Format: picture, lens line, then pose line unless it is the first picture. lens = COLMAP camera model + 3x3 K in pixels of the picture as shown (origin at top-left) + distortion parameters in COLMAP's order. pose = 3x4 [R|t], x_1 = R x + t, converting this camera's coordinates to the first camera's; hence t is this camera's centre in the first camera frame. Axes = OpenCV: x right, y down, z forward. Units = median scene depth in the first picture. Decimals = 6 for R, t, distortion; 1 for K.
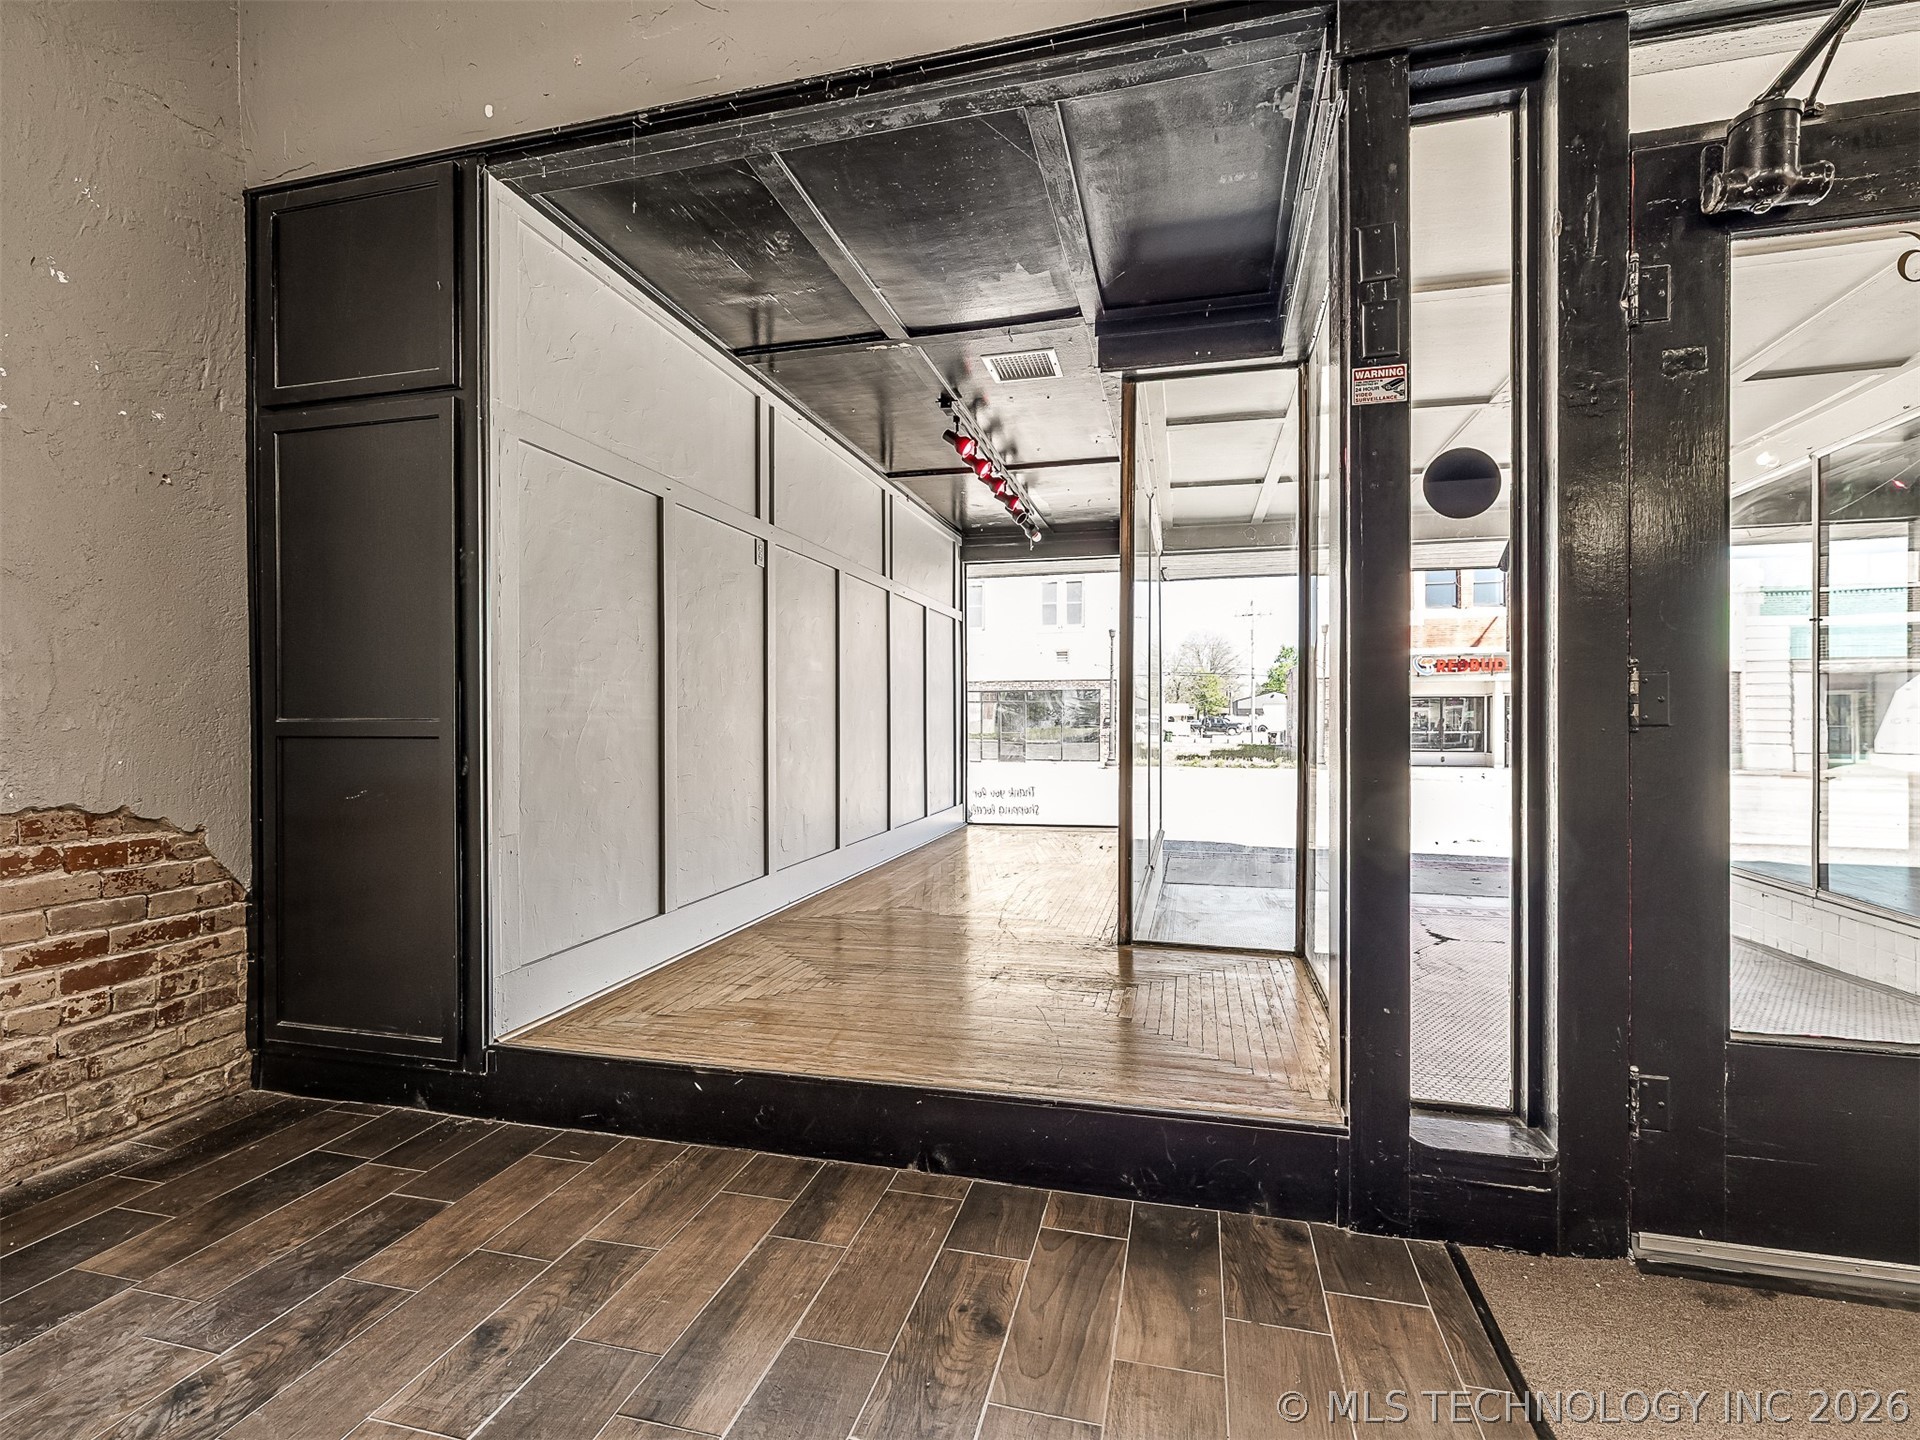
lens RADIAL K [[904.5, 0, 956.1], [0, 904.5, 719.1], [0, 0, 1]] dist [0.001249, 0.000488]
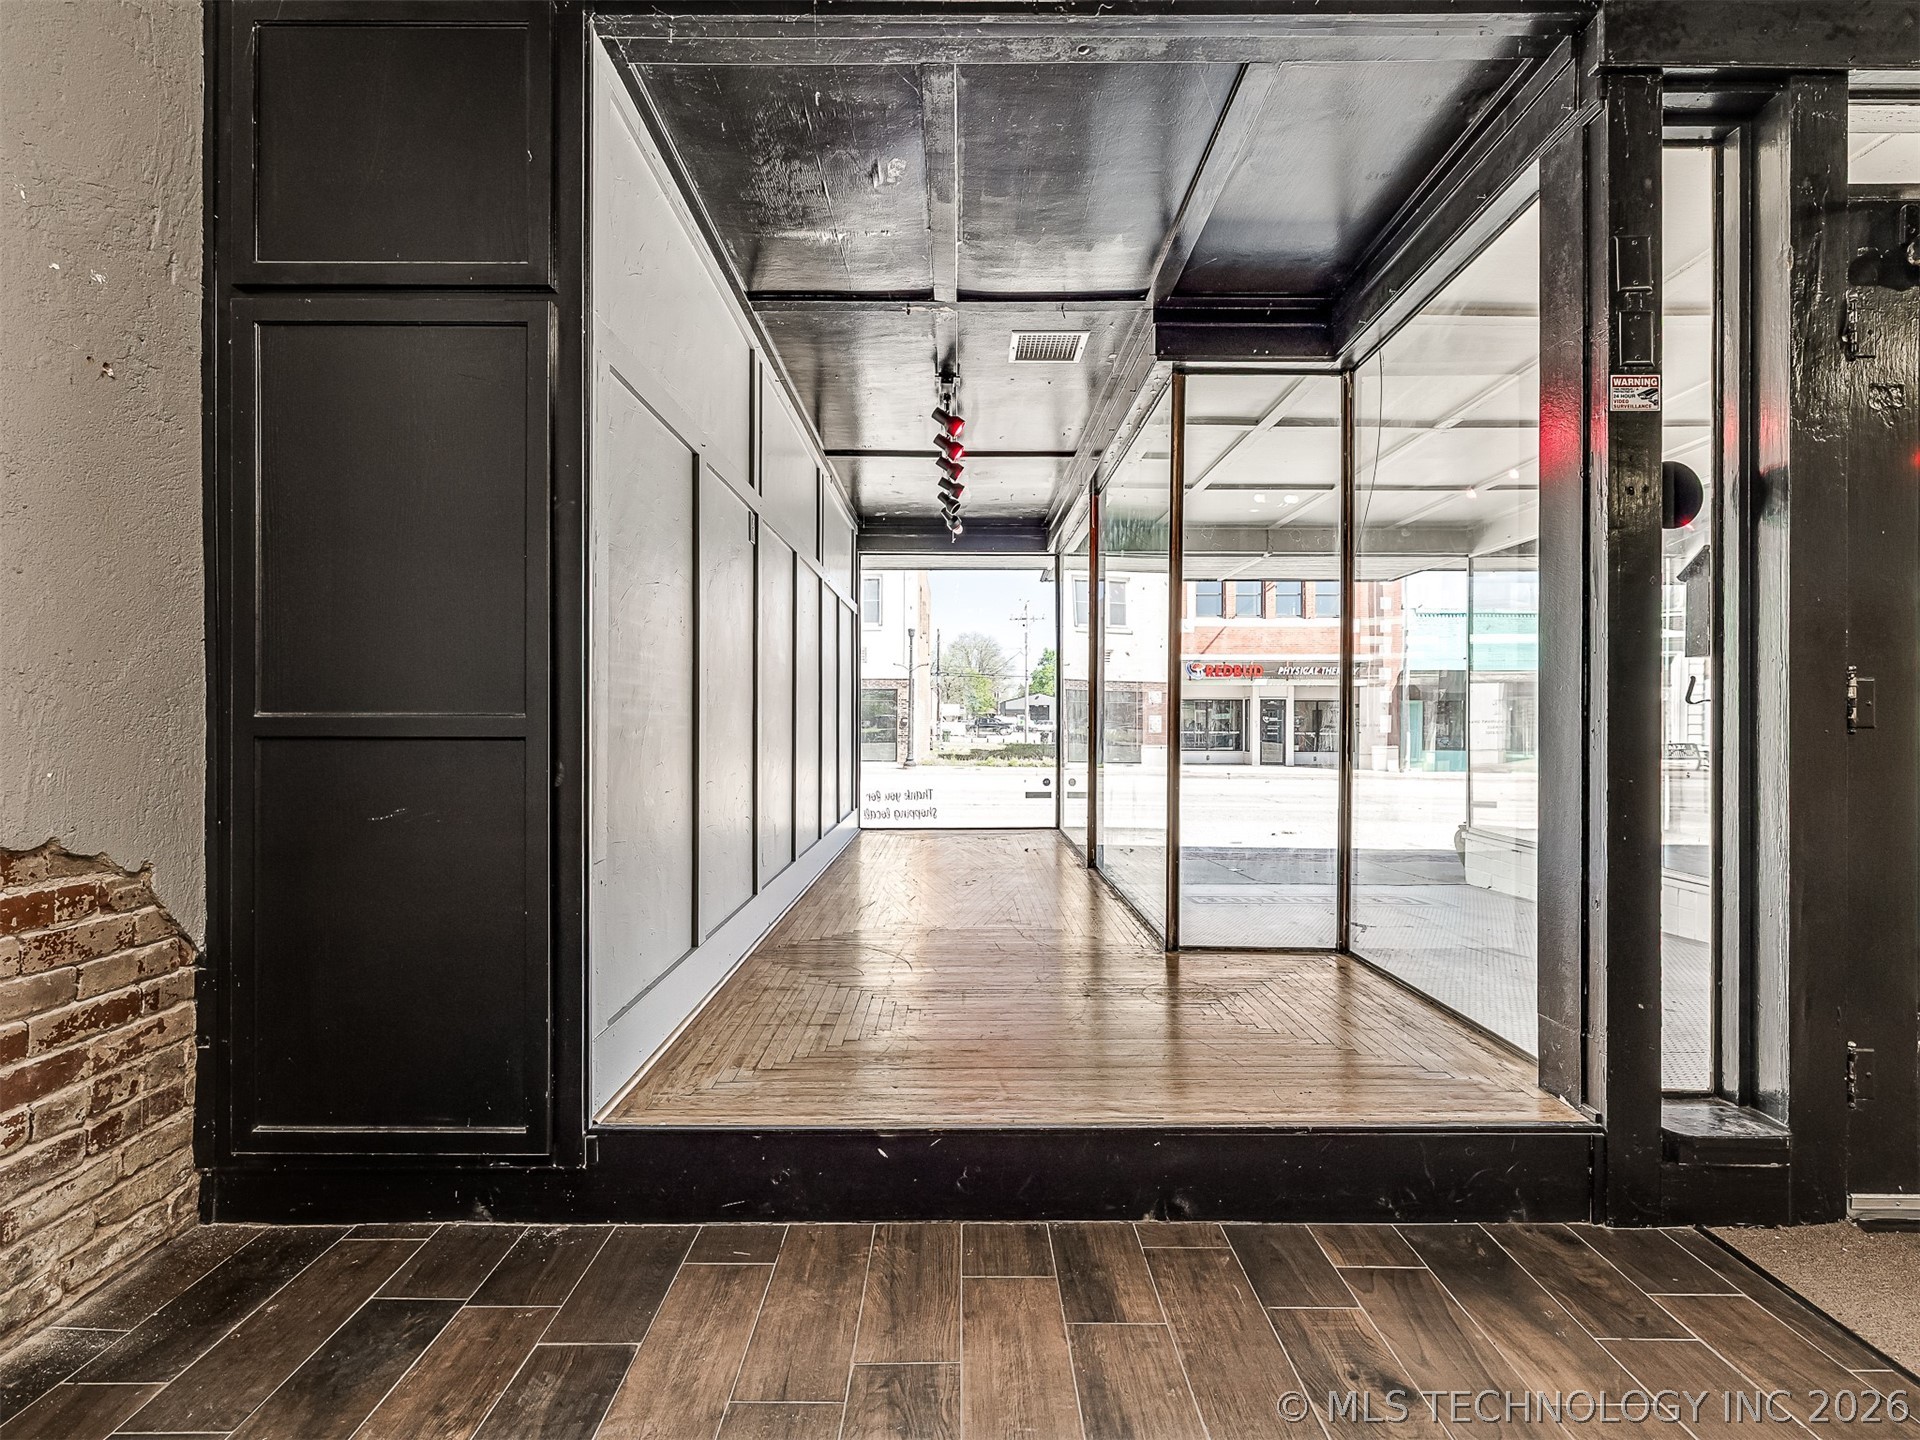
lens RADIAL K [[918.2, 0, 956.1], [0, 918.2, 715.6], [0, 0, 1]] dist [0.002318, -0.000246]
pose [[0.967931, 0.005948, 0.251145, -0.412606], [-0.005085, 0.999979, -0.004085, 0.002161], [-0.251164, 0.002677, 0.967941, 0.146326]]
